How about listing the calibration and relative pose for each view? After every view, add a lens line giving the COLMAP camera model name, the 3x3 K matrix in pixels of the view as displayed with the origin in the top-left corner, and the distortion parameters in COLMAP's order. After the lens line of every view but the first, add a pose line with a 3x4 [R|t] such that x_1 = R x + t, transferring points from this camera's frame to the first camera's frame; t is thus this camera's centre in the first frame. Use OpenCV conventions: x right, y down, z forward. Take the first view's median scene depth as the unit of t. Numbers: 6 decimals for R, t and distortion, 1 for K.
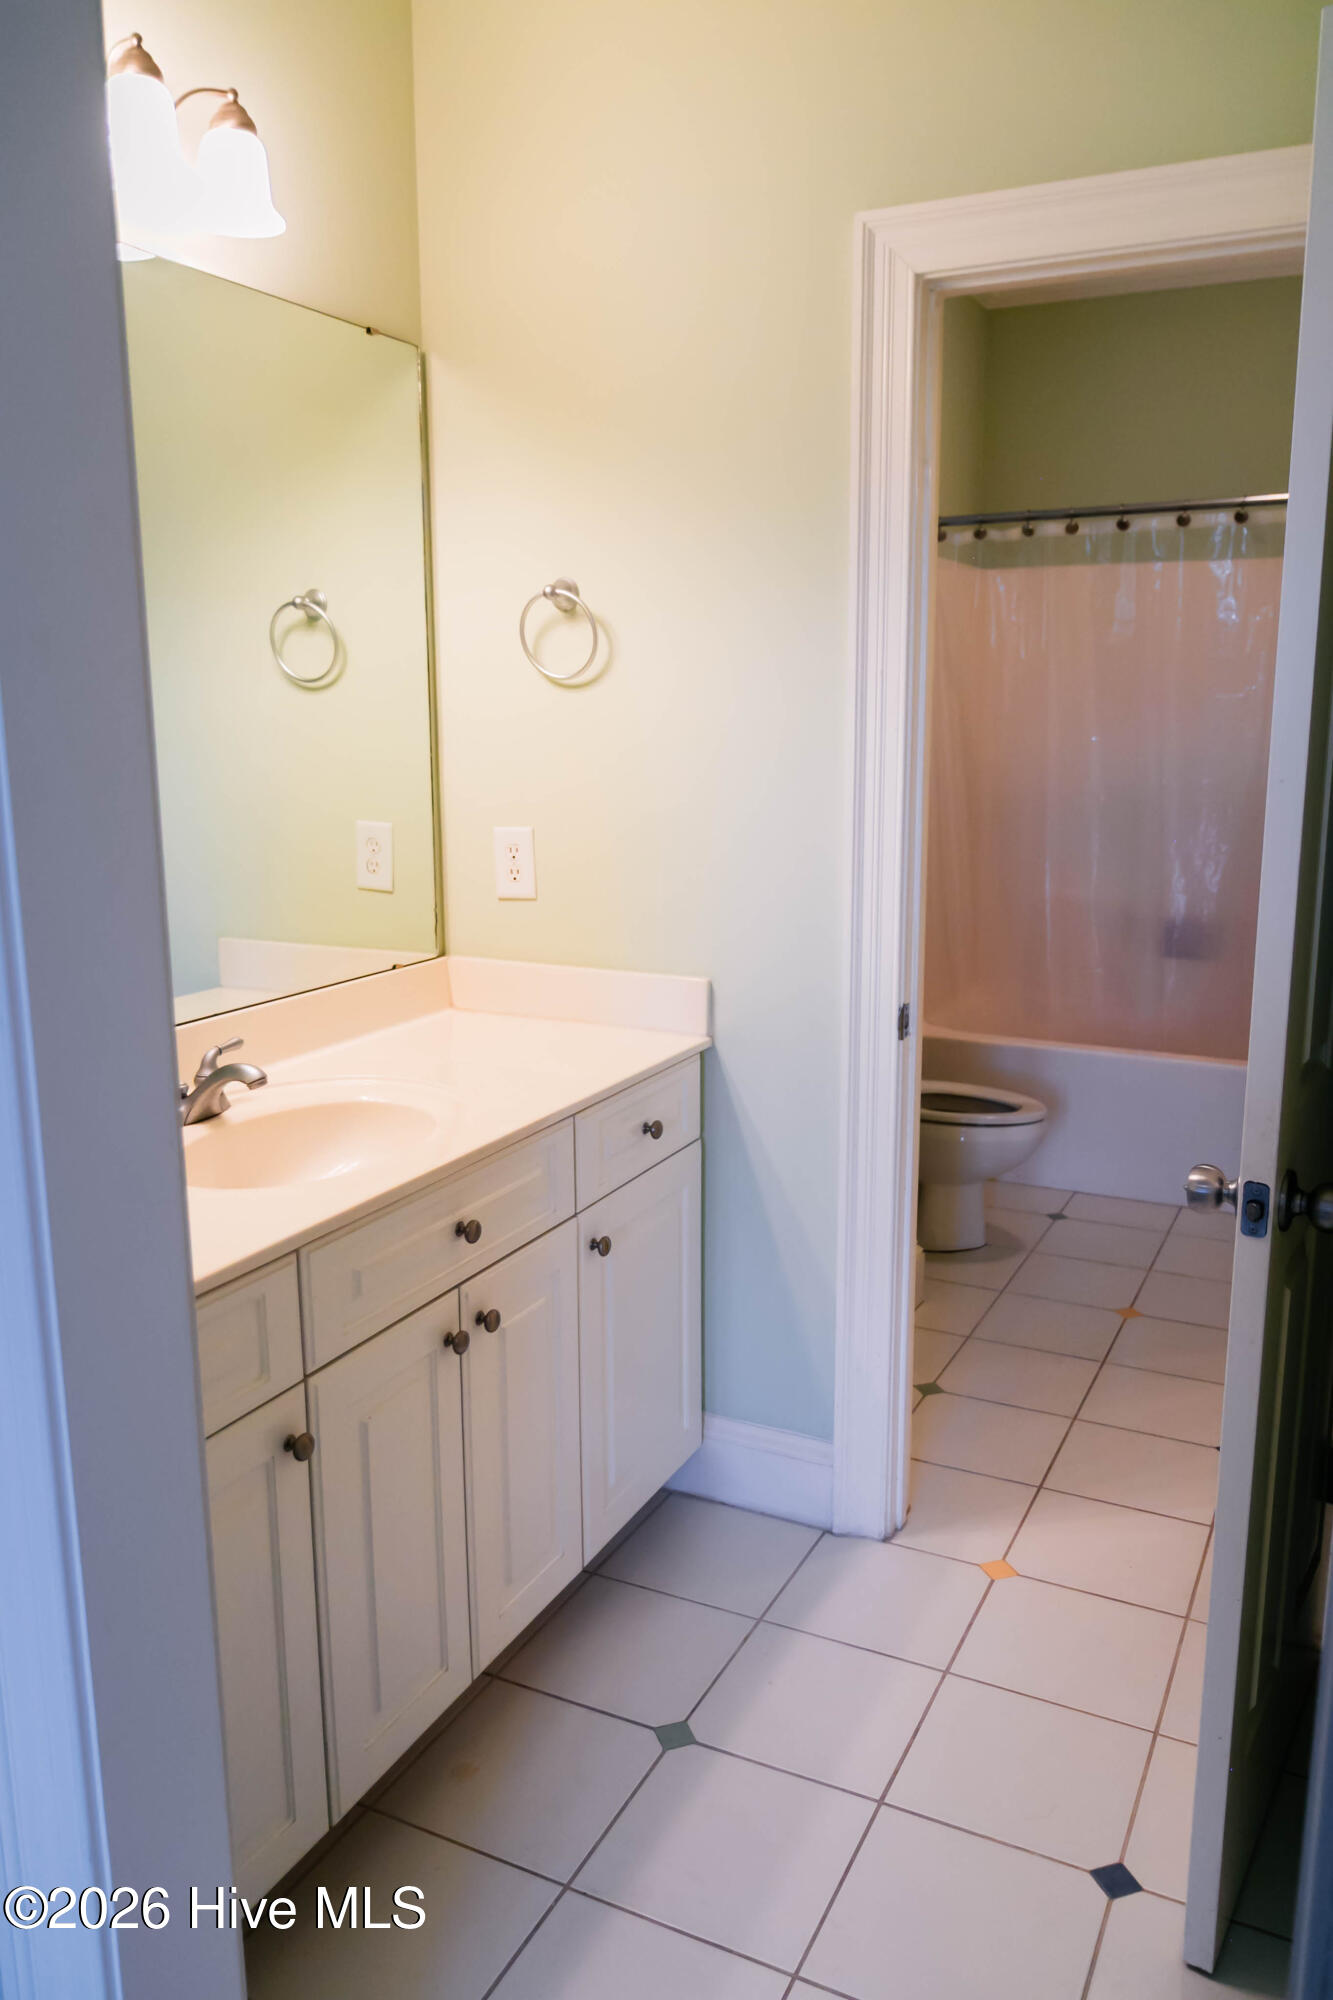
lens RADIAL K [[1550.5, 0, 673.7], [0, 1550.5, 1001.4], [0, 0, 1]] dist [-0.015265, -0.011537]
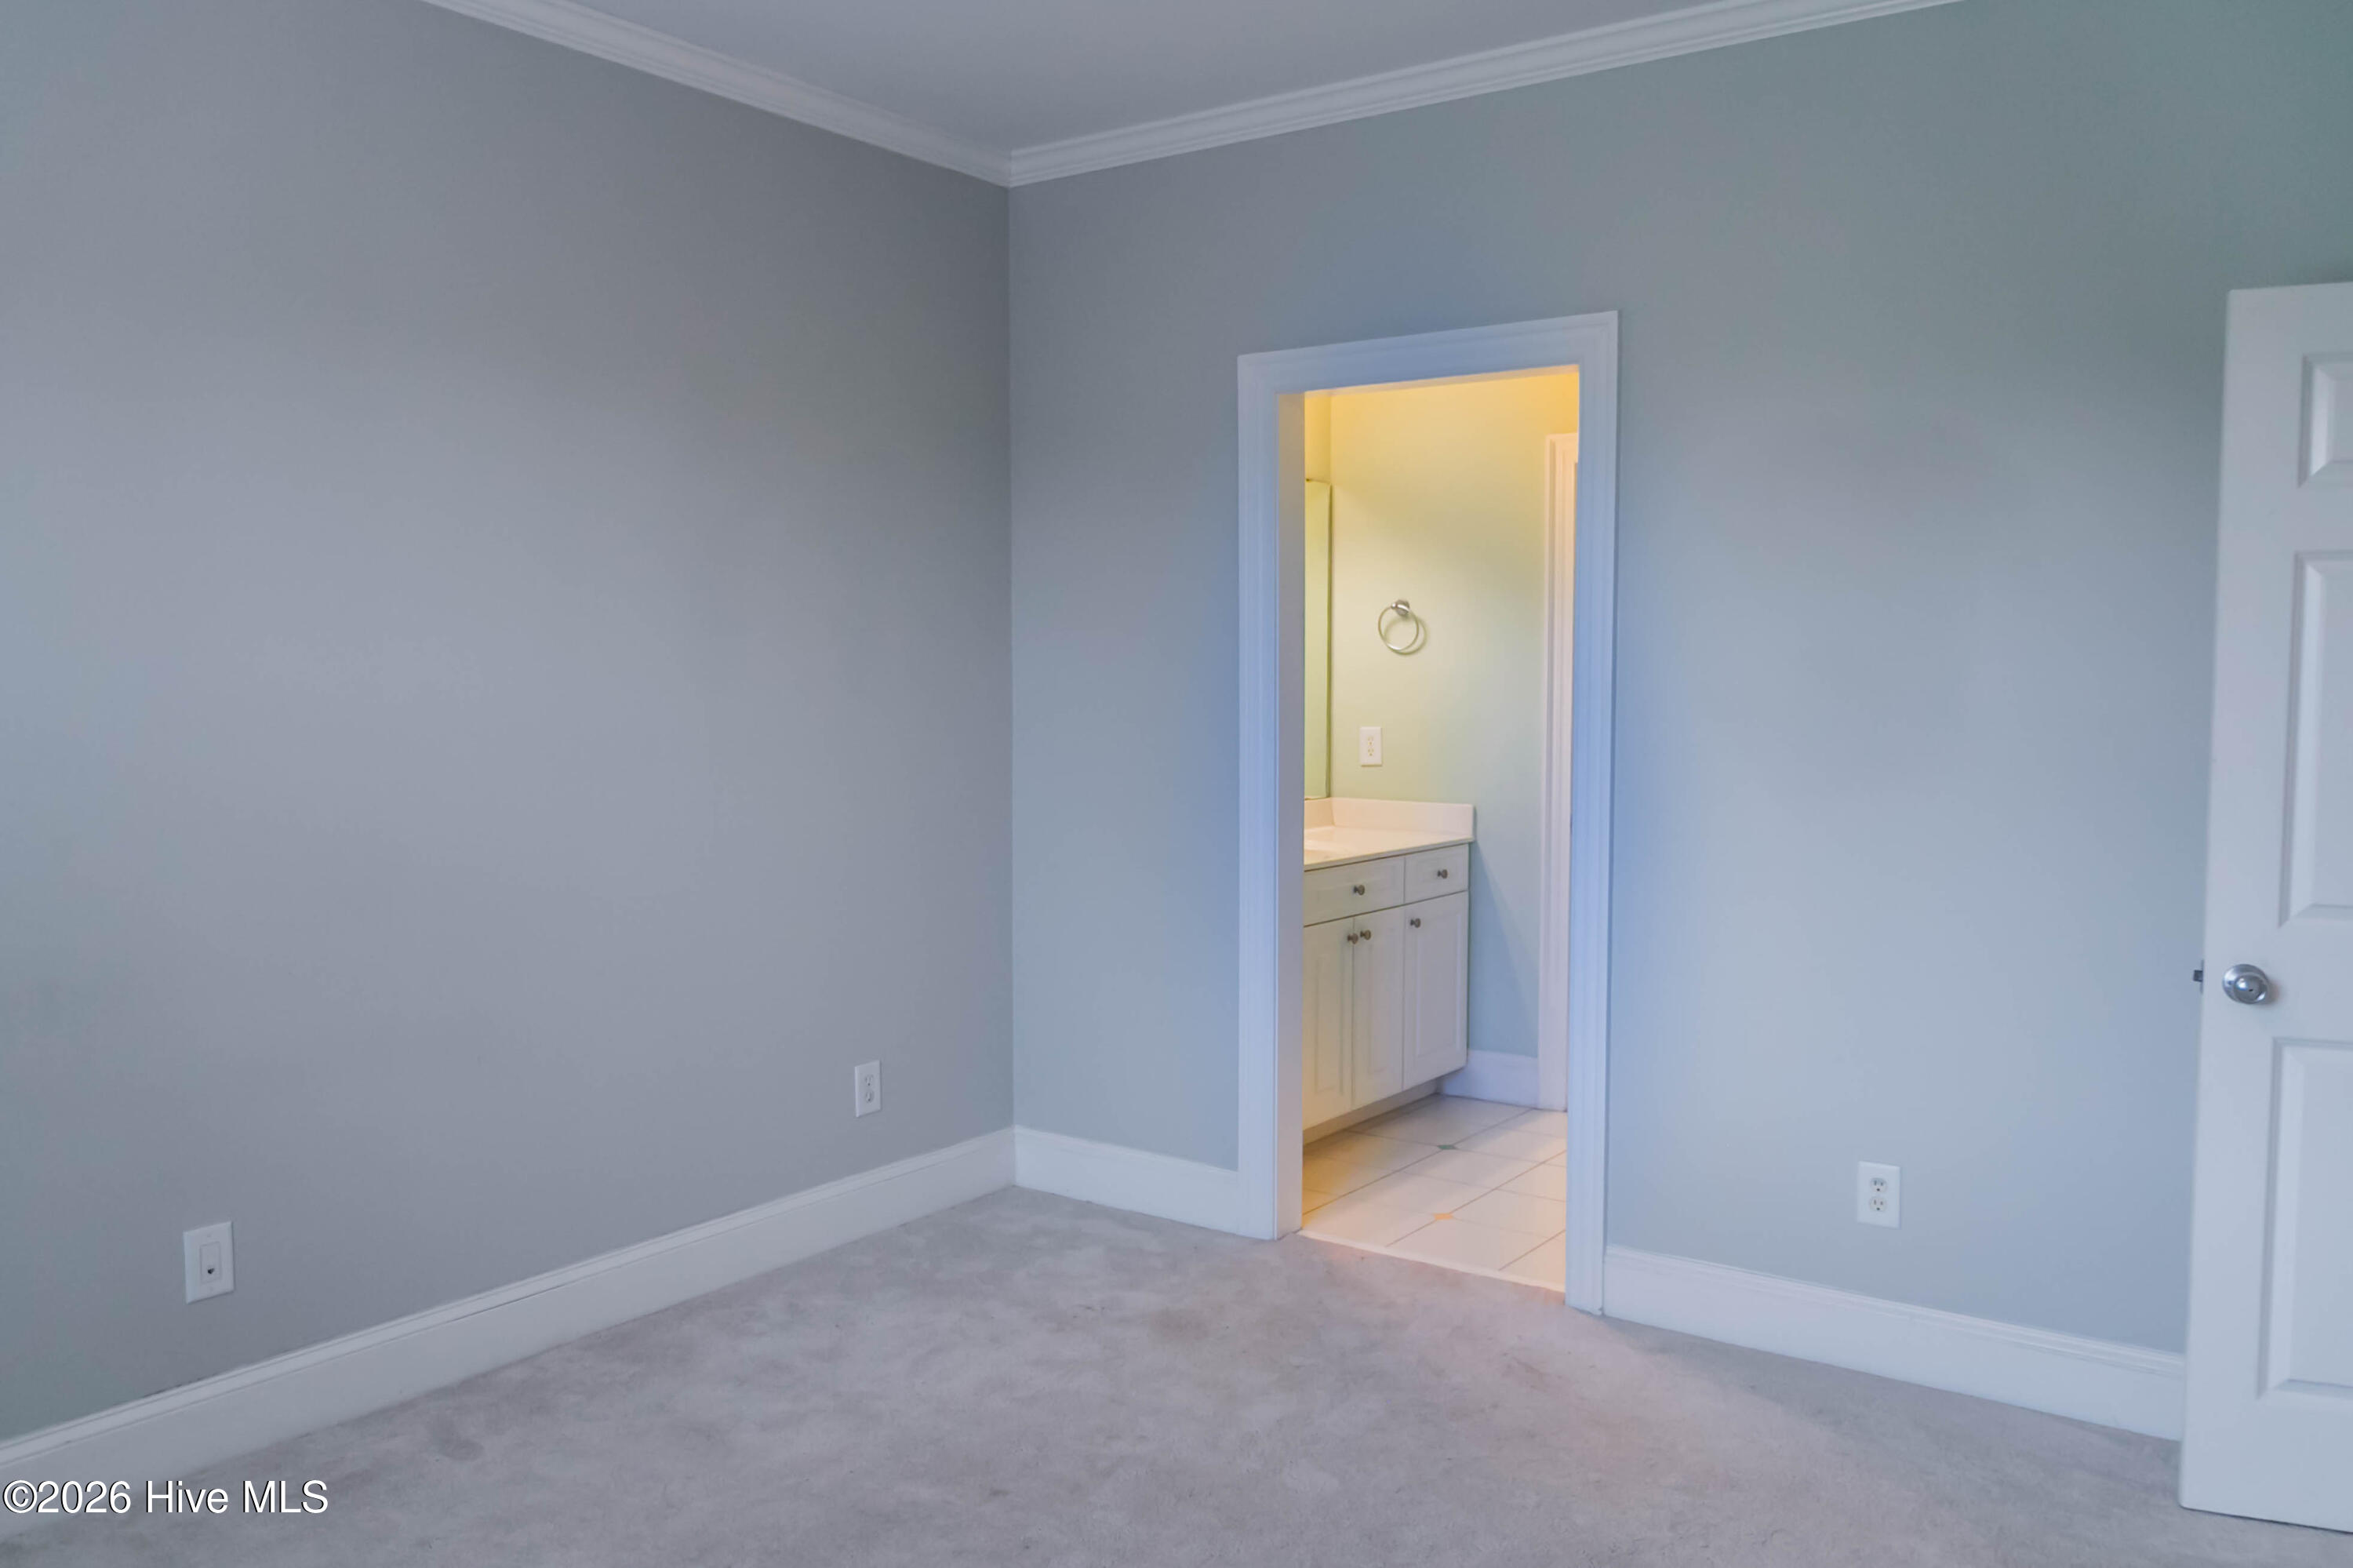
lens RADIAL K [[1824.3, 0, 1180.8], [0, 1824.3, 786.9], [0, 0, 1]] dist [-0.015265, -0.011537]
pose [[0.987801, 0.017353, -0.154749, 0.011556], [-0.038422, 0.990206, -0.134220, 0.239549], [0.150904, 0.138529, 0.978794, -1.075939]]
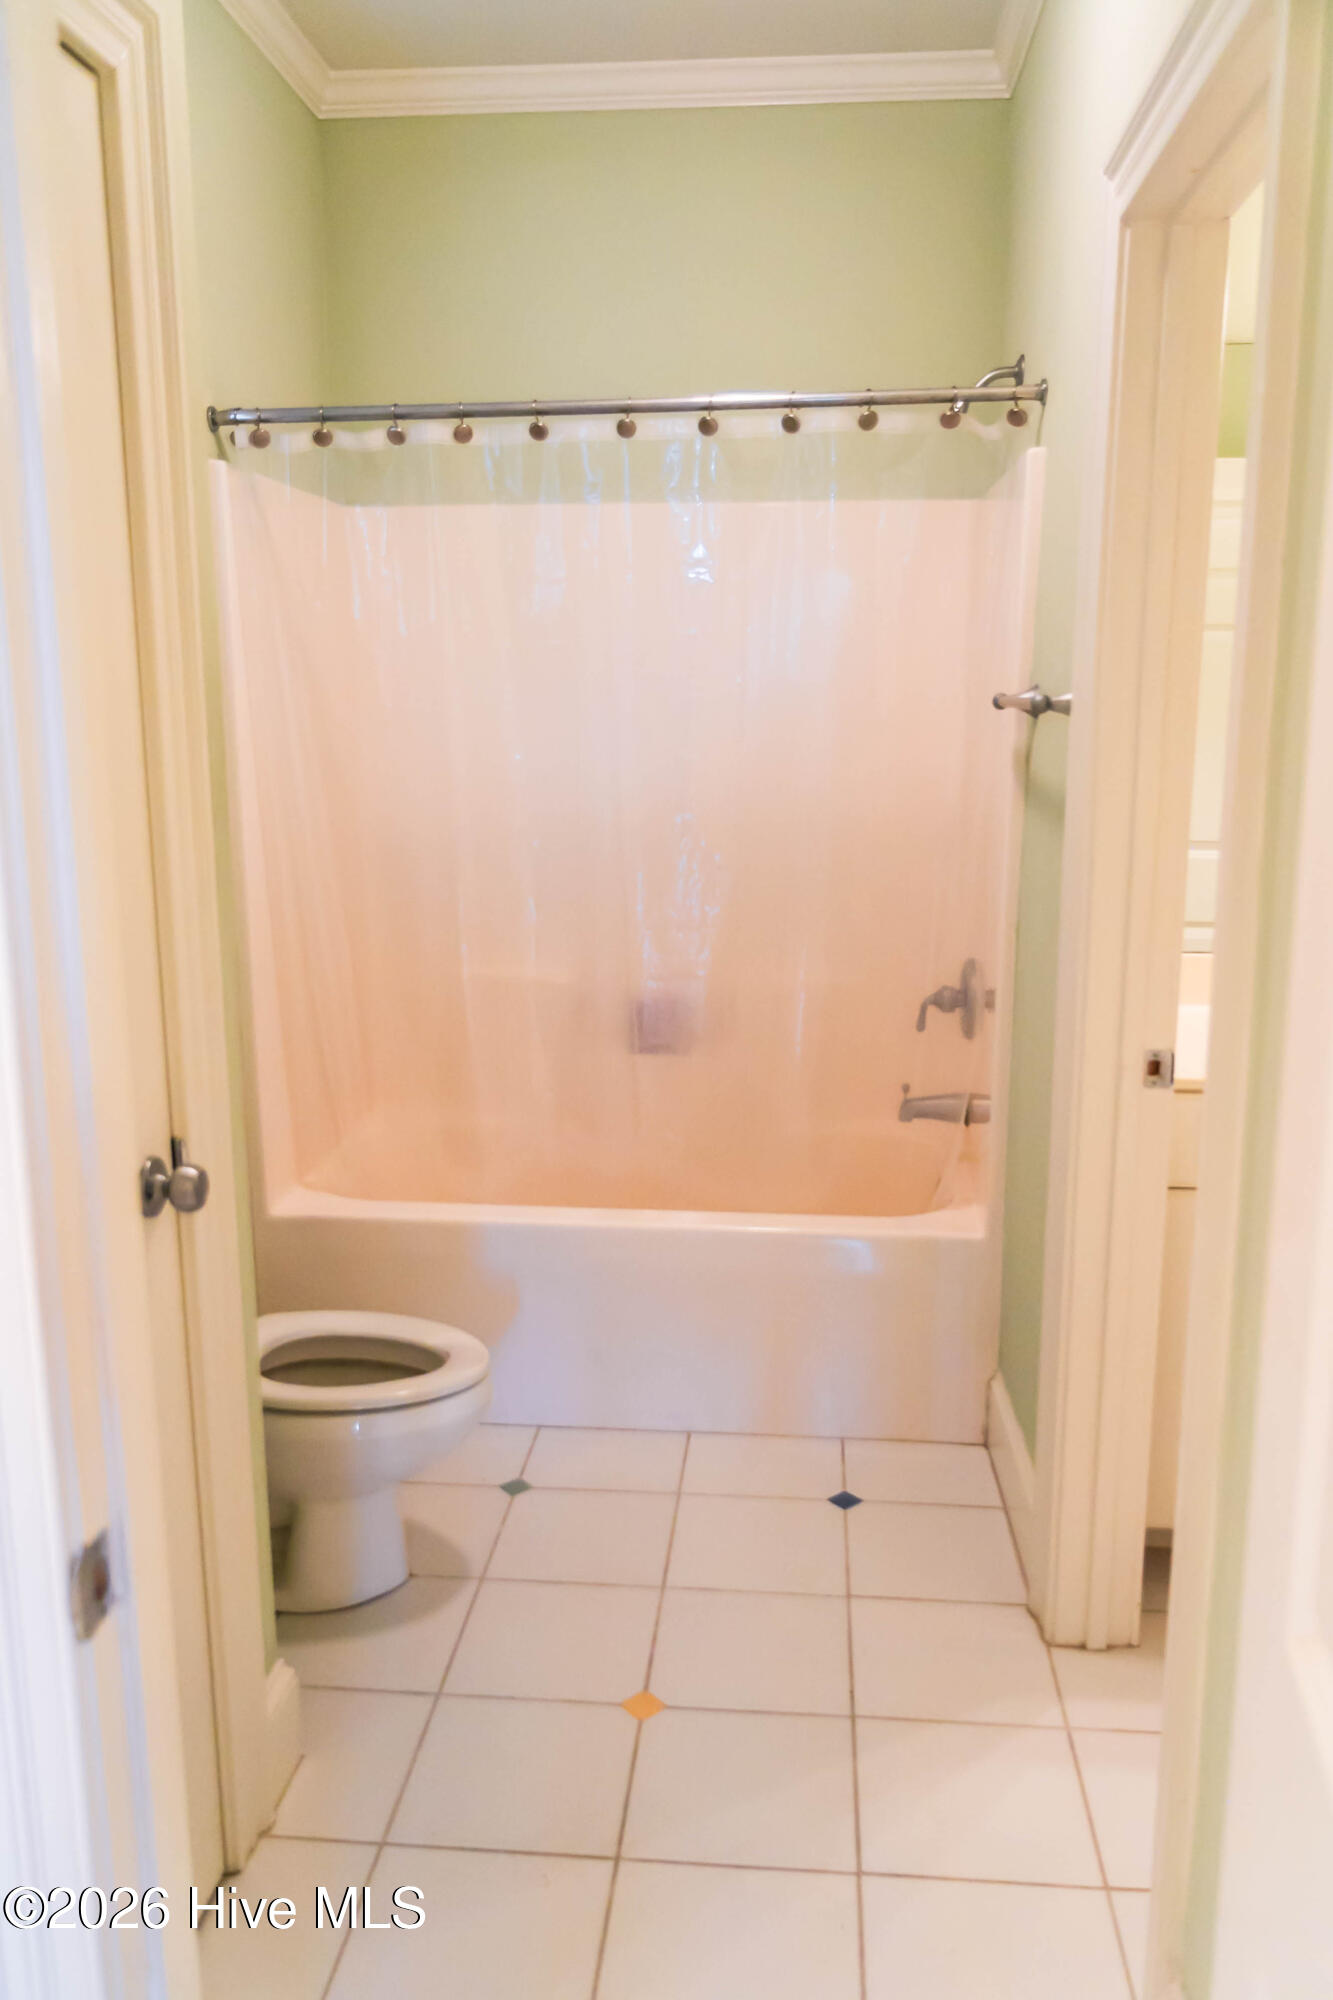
lens RADIAL K [[1550.5, 0, 673.1], [0, 1550.5, 1050.2], [0, 0, 1]] dist [-0.015265, -0.011537]
pose [[0.932704, -0.071819, 0.353420, 0.128060], [0.069594, 0.997394, 0.019018, -0.074533], [-0.353865, 0.006857, 0.935271, 0.506658]]
